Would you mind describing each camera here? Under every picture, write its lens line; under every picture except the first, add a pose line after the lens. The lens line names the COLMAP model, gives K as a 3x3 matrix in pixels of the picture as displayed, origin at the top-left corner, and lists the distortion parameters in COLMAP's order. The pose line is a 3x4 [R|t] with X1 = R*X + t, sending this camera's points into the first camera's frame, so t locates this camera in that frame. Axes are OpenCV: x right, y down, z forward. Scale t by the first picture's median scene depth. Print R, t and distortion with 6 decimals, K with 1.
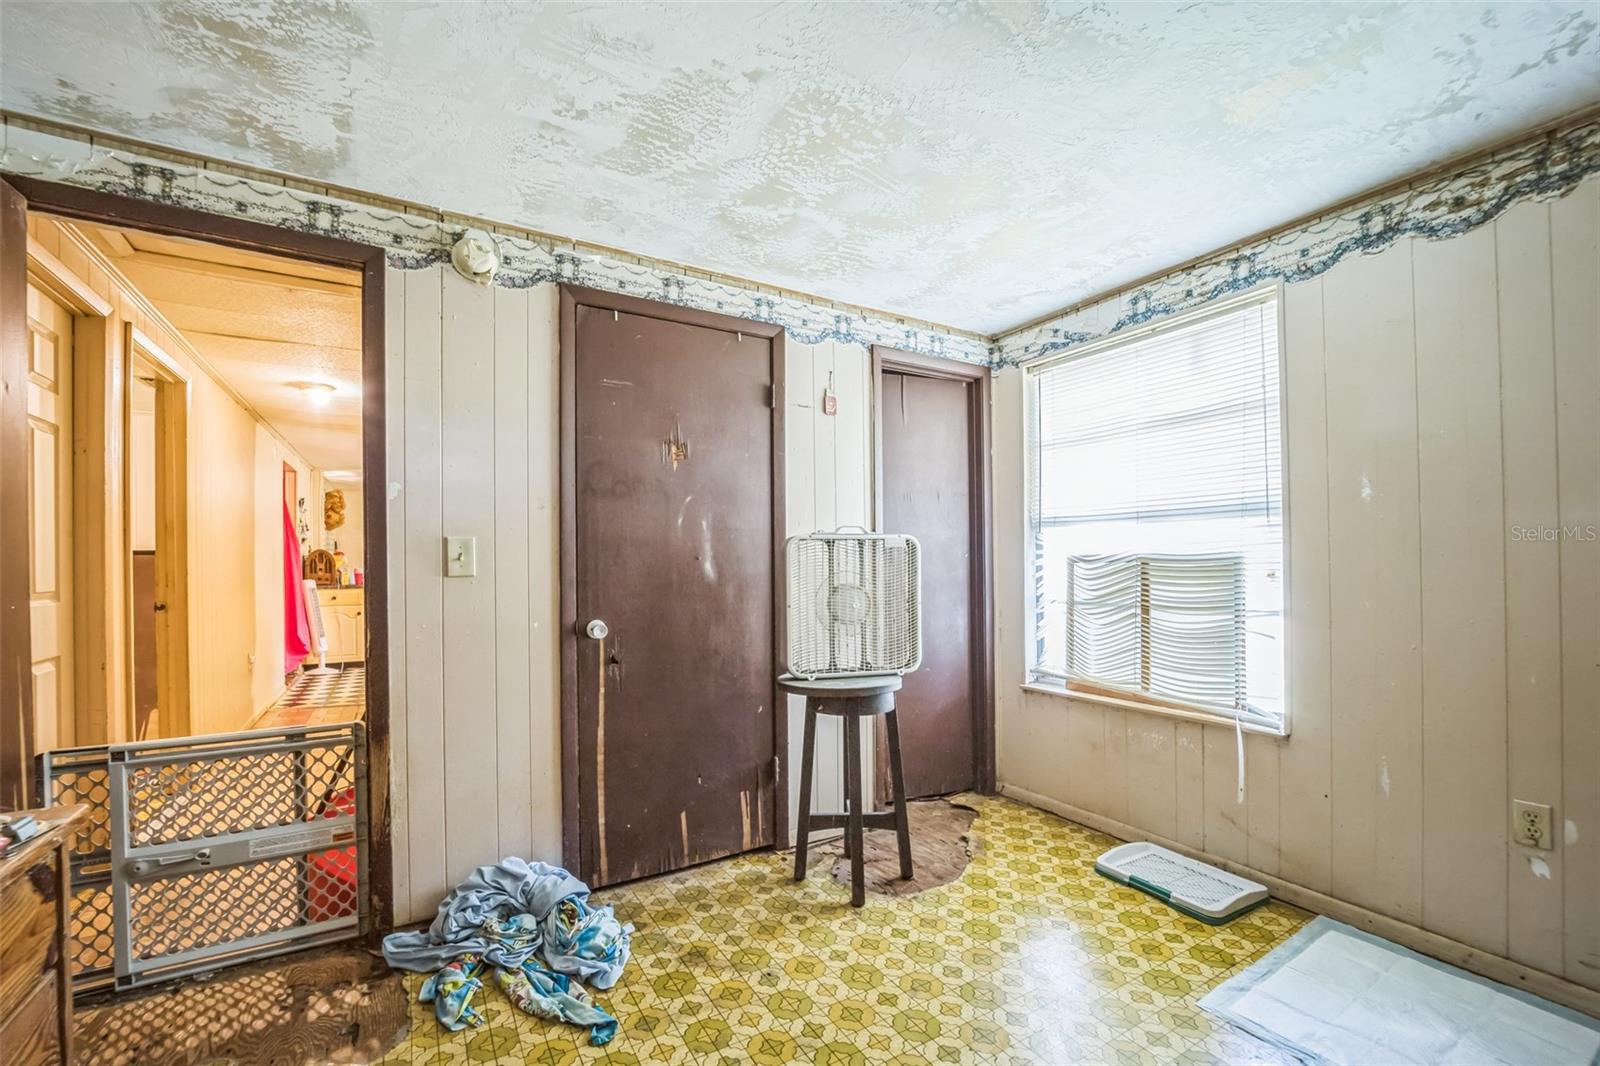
lens RADIAL K [[680.7, 0, 796.1], [0, 680.7, 545.8], [0, 0, 1]] dist [-0.021968, 0.000217]
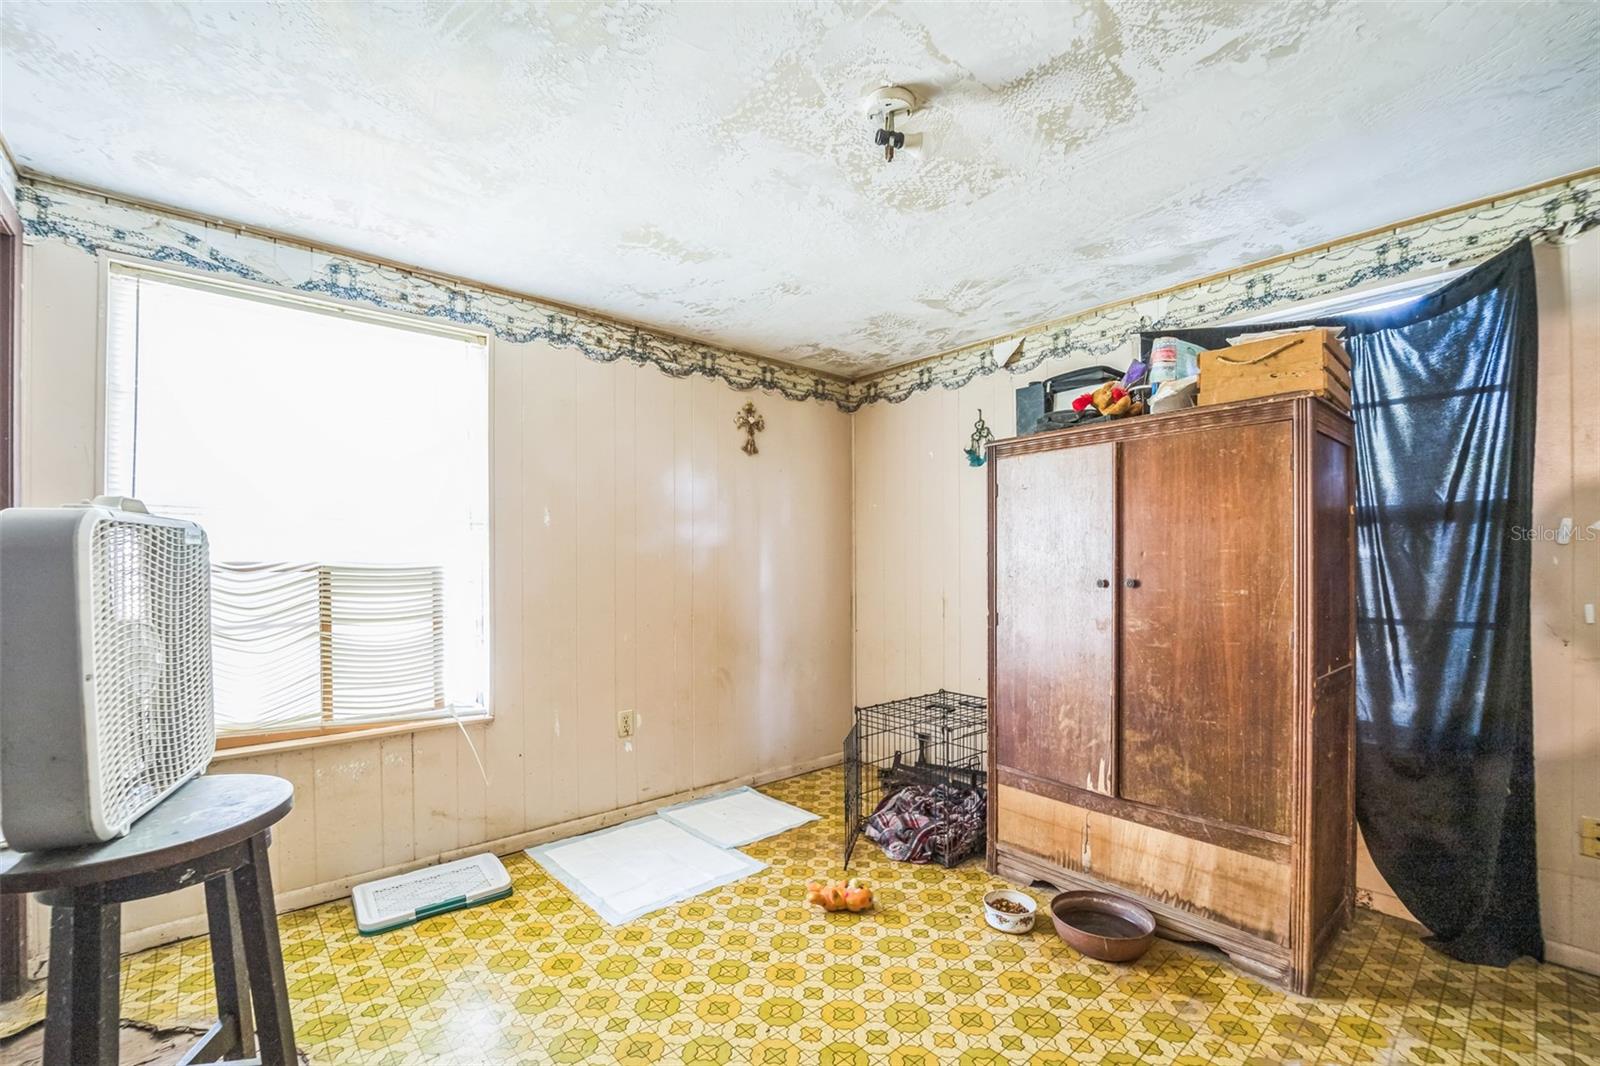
lens RADIAL K [[680.7, 0, 796.1], [0, 680.7, 545.8], [0, 0, 1]] dist [-0.021968, 0.000217]
pose [[-0.202424, 0.032551, 0.978757, -0.518267], [-0.020453, 0.999089, -0.037457, 0.013642], [-0.979084, -0.027601, -0.201574, 0.677256]]
